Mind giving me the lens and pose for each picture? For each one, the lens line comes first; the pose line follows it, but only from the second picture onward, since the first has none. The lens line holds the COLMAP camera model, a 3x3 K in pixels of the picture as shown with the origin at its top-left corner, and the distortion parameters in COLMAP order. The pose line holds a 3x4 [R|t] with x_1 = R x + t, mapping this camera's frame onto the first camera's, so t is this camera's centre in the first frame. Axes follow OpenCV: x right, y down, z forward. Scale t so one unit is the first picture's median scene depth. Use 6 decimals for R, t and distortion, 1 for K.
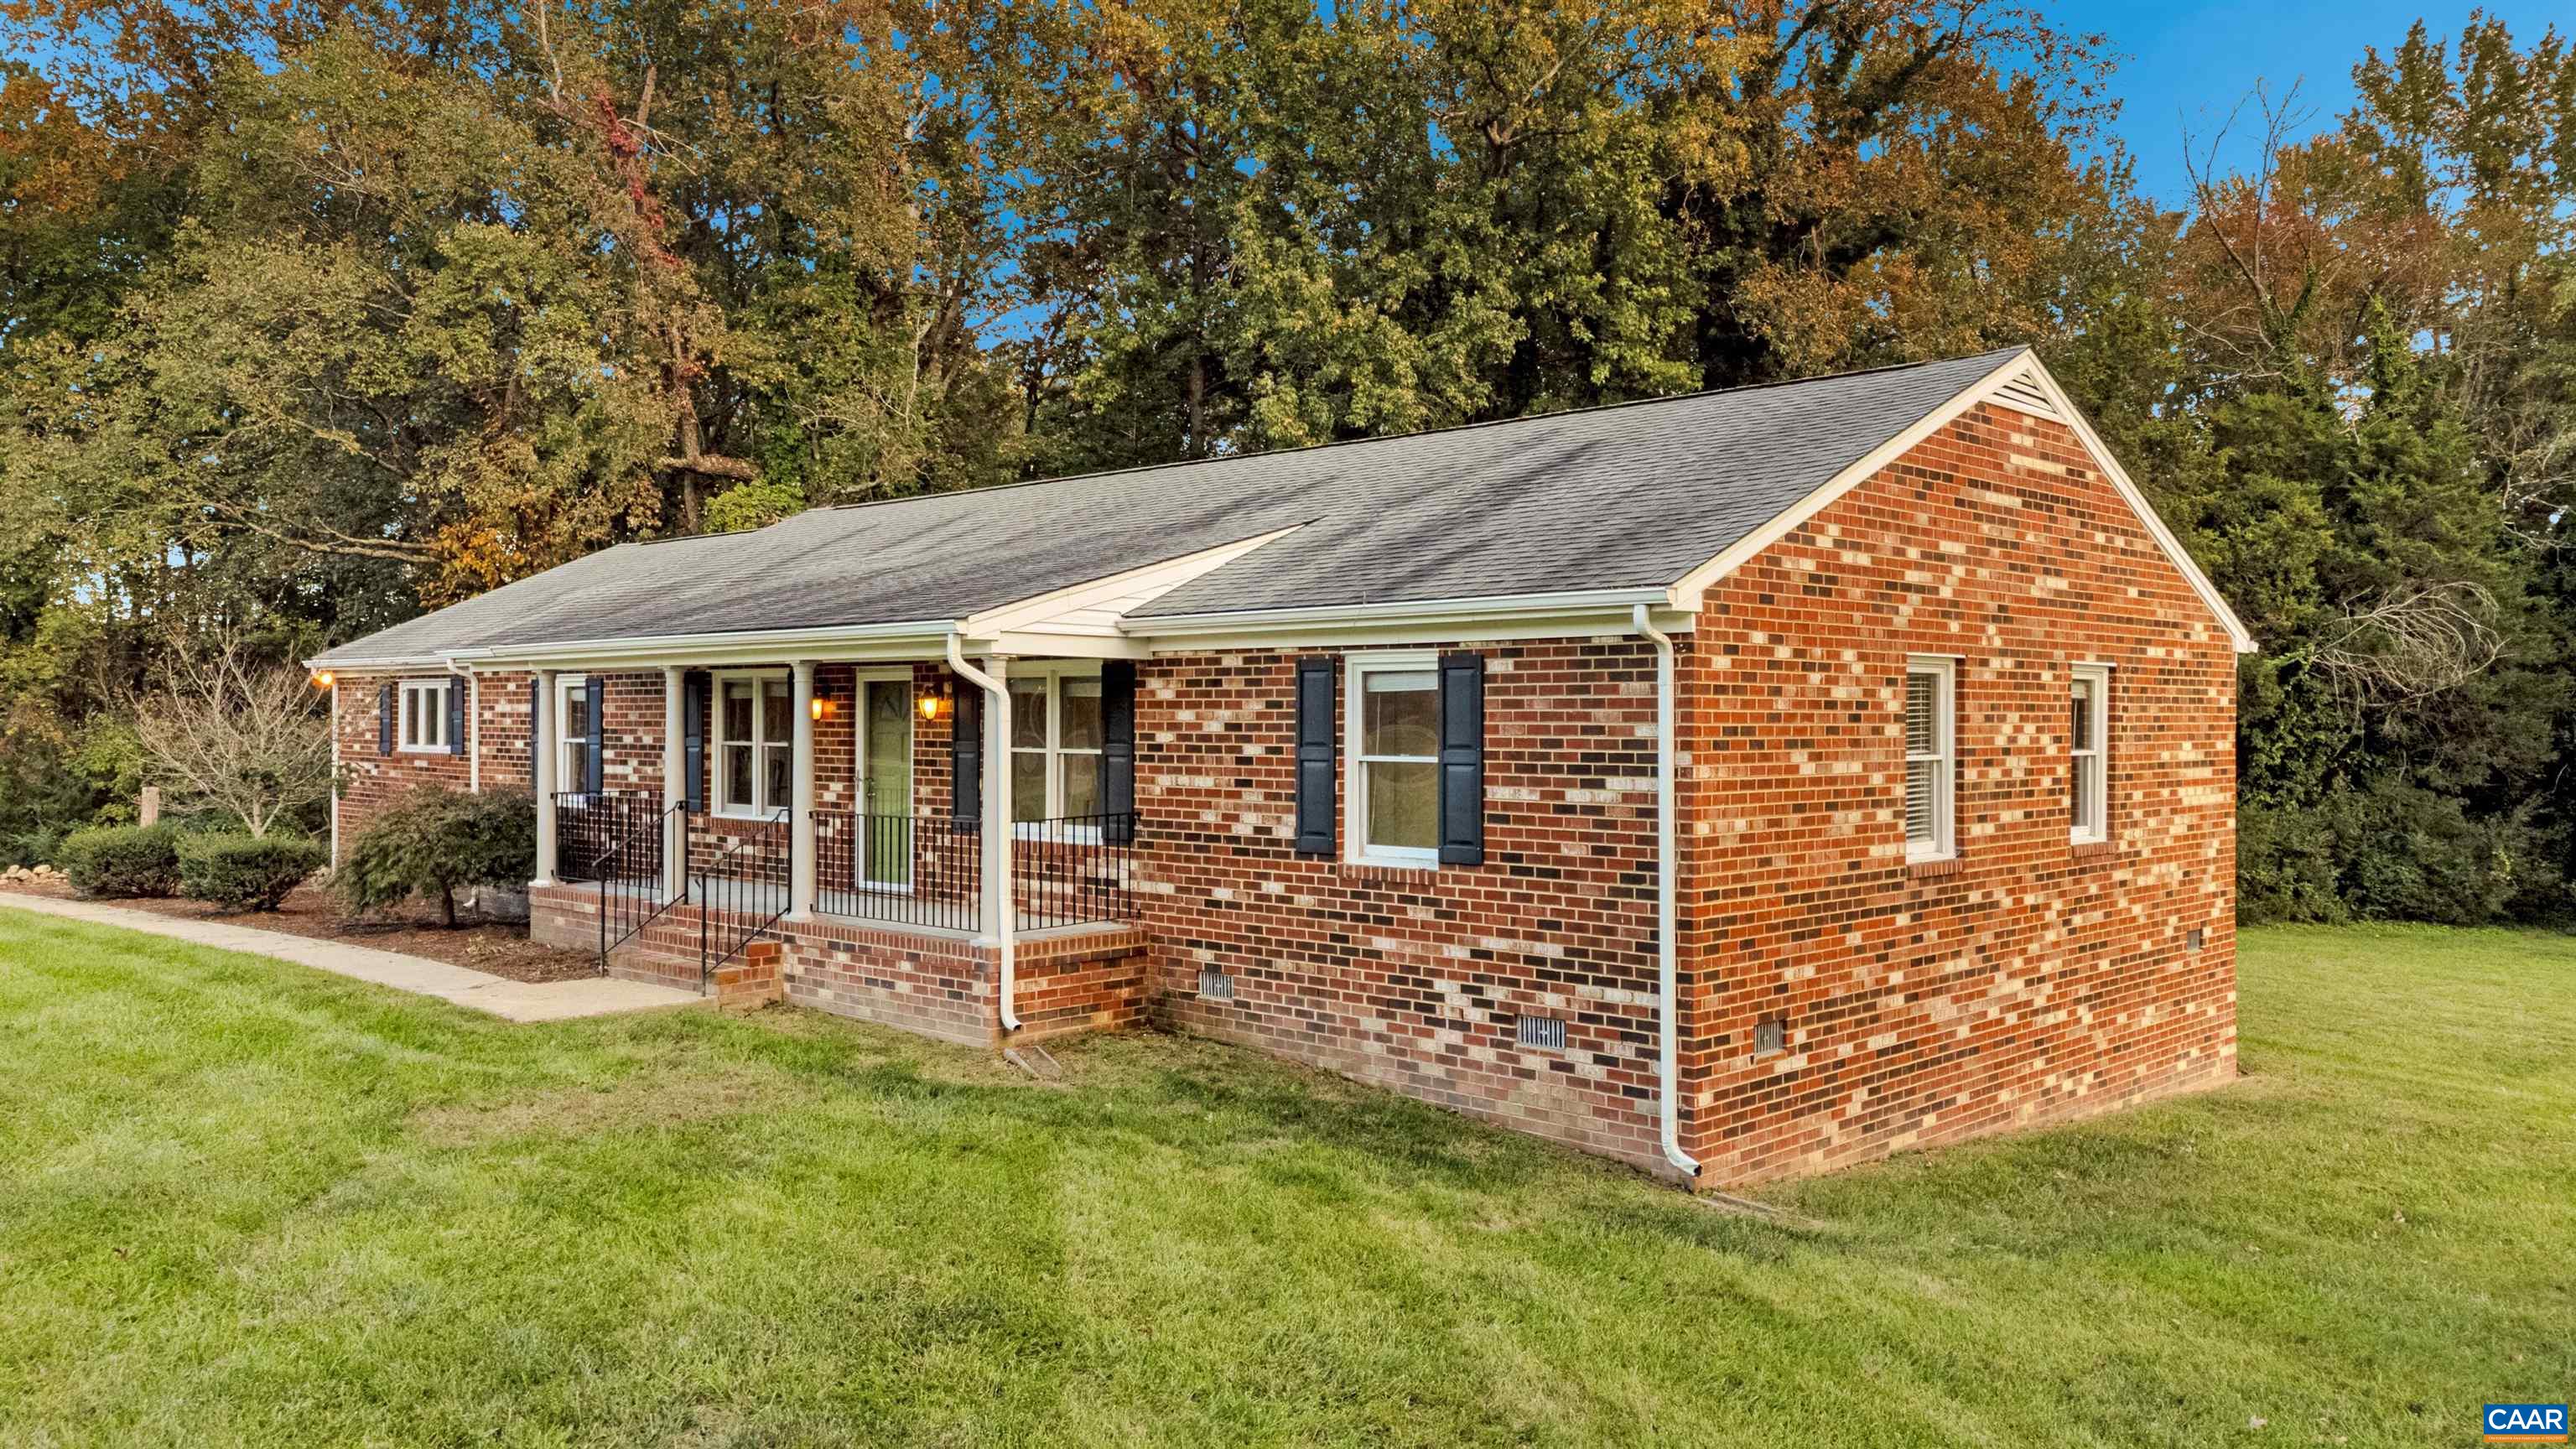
lens RADIAL K [[1902.8, 0, 1281.0], [0, 1902.8, 729.5], [0, 0, 1]] dist [0.057287, -0.023171]
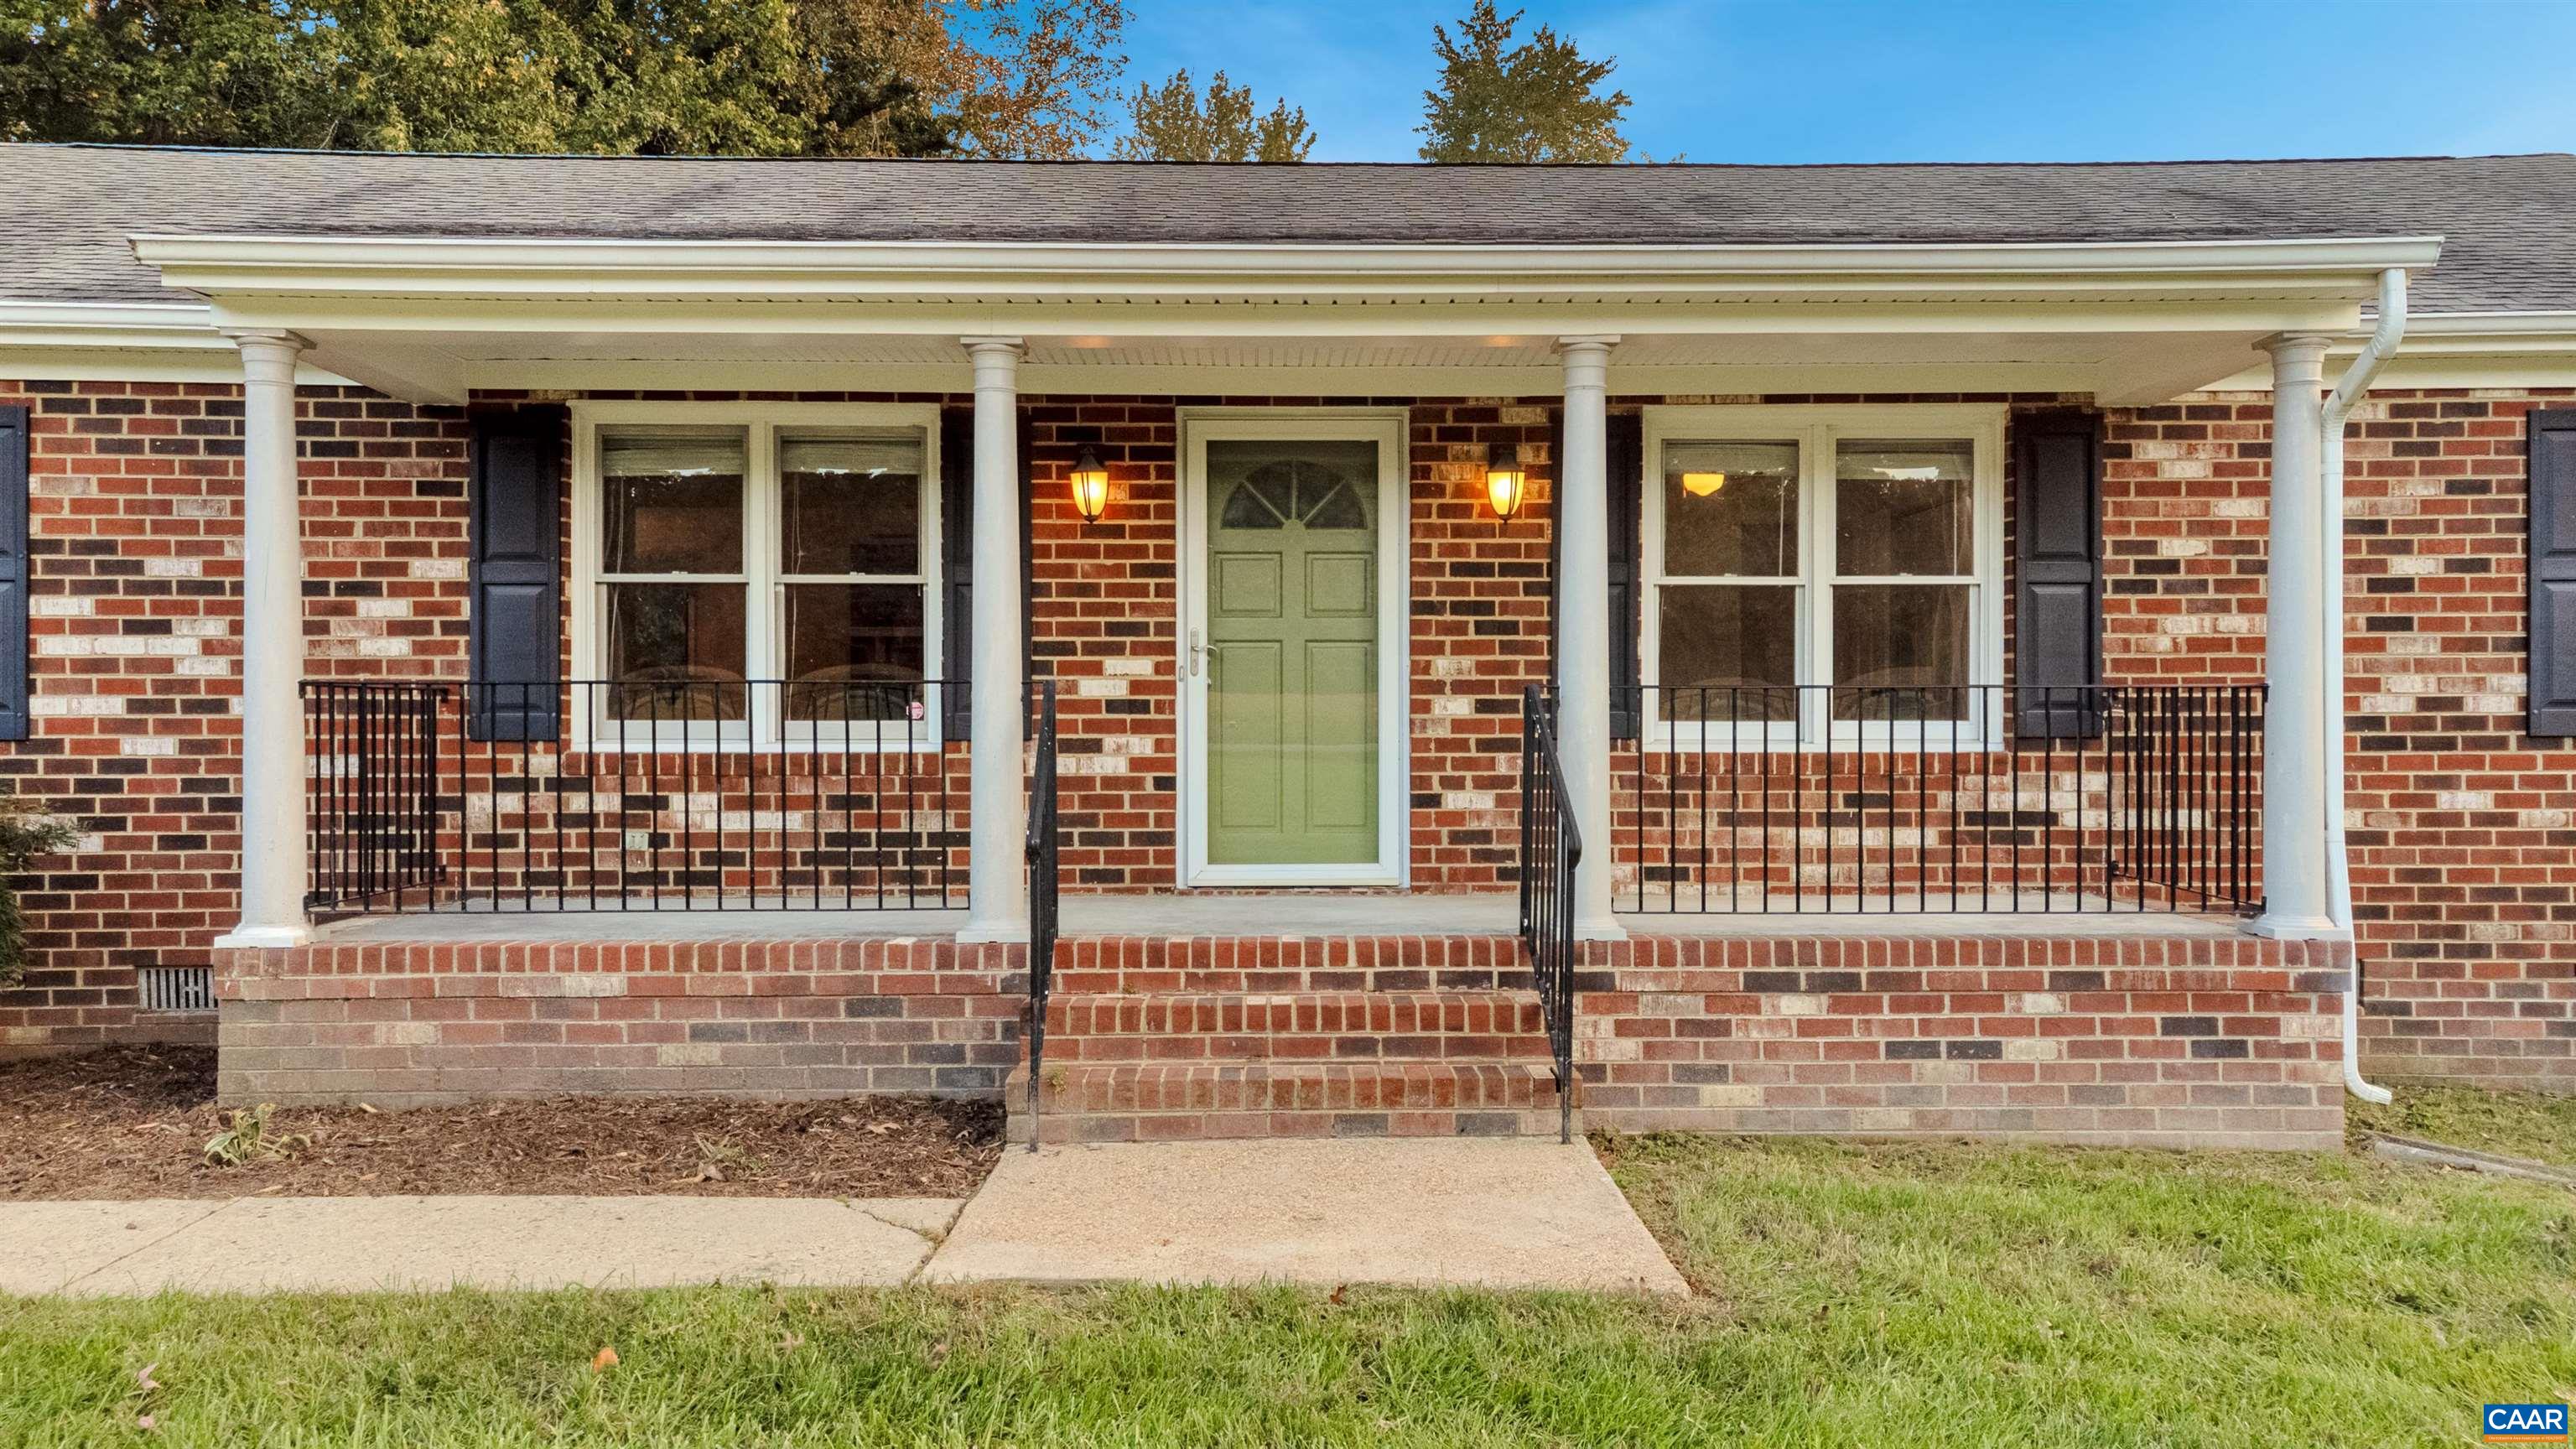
lens RADIAL K [[1902.8, 0, 1292.4], [0, 1902.8, 725.9], [0, 0, 1]] dist [0.057287, -0.023171]
pose [[0.707554, -0.003631, 0.706650, -0.613968], [0.006973, 0.999974, -0.001844, 0.053055], [-0.706625, 0.006232, 0.707561, 0.753255]]
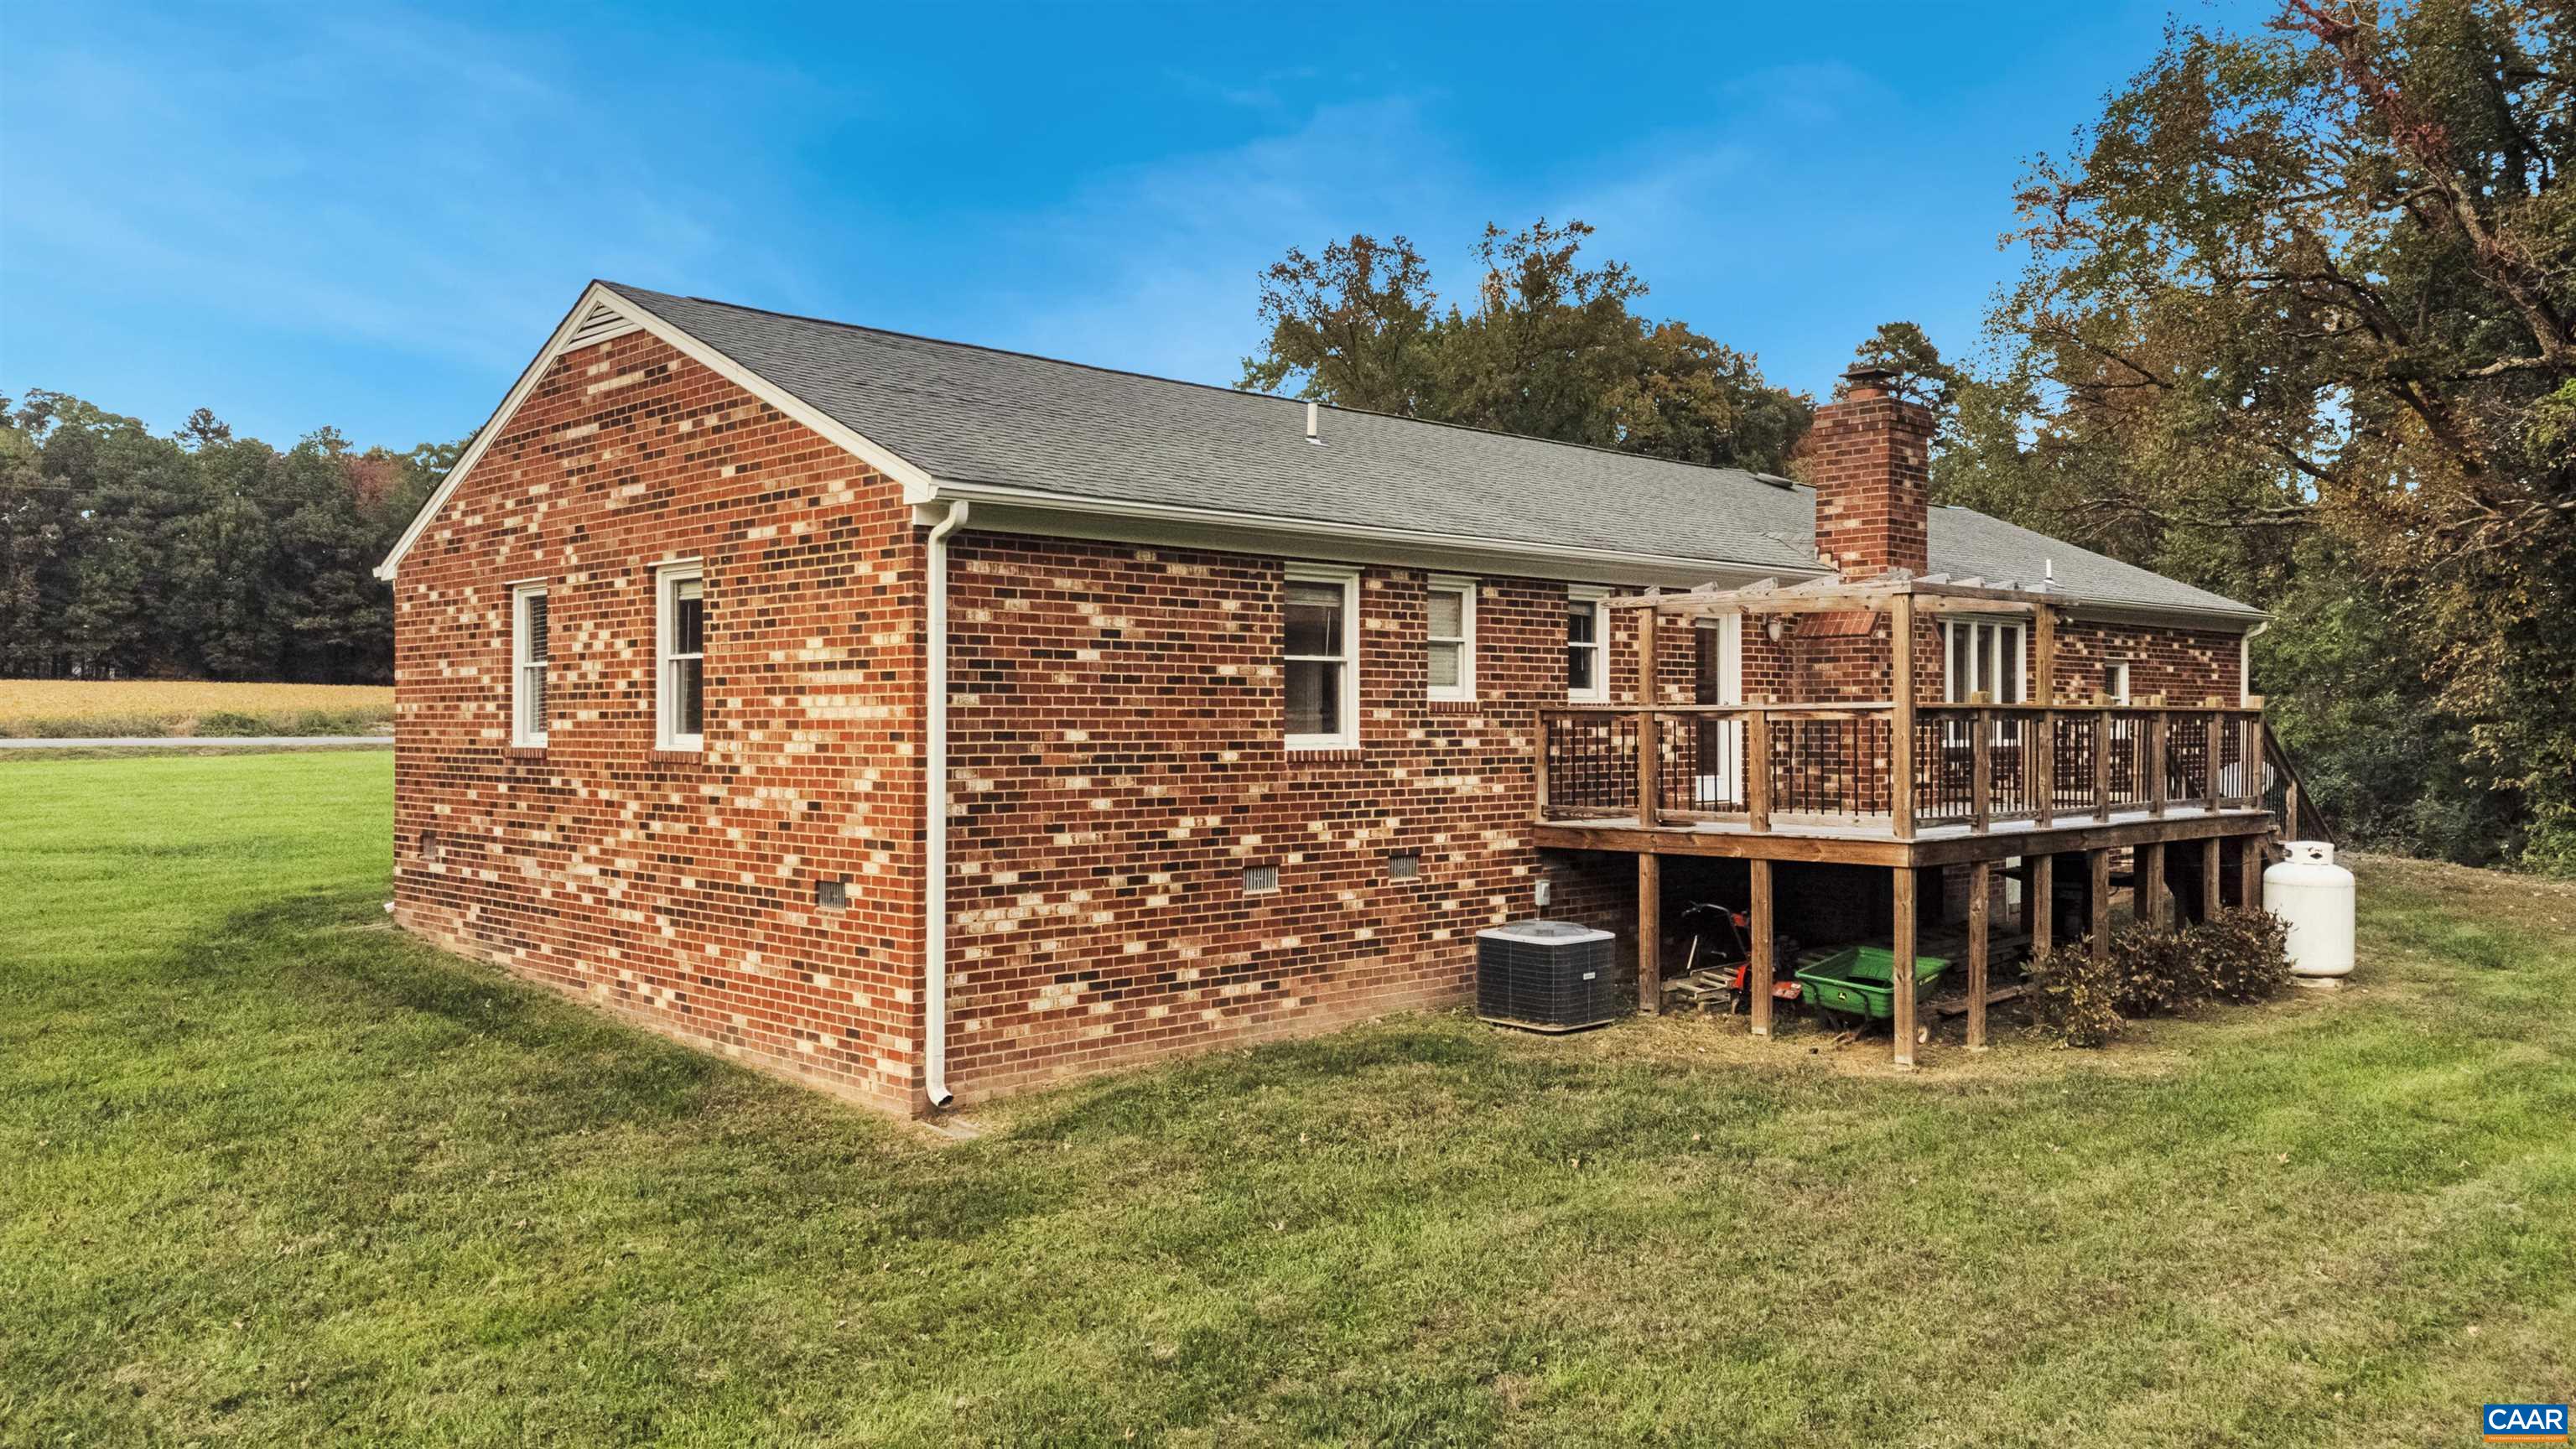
lens RADIAL K [[1902.8, 0, 1263.4], [0, 1902.8, 730.9], [0, 0, 1]] dist [0.057287, -0.023171]
pose [[-0.049261, 0.000889, -0.998786, 1.396634], [-0.009126, 0.999957, 0.001340, 0.047024], [0.998744, 0.009181, -0.049251, 1.378578]]
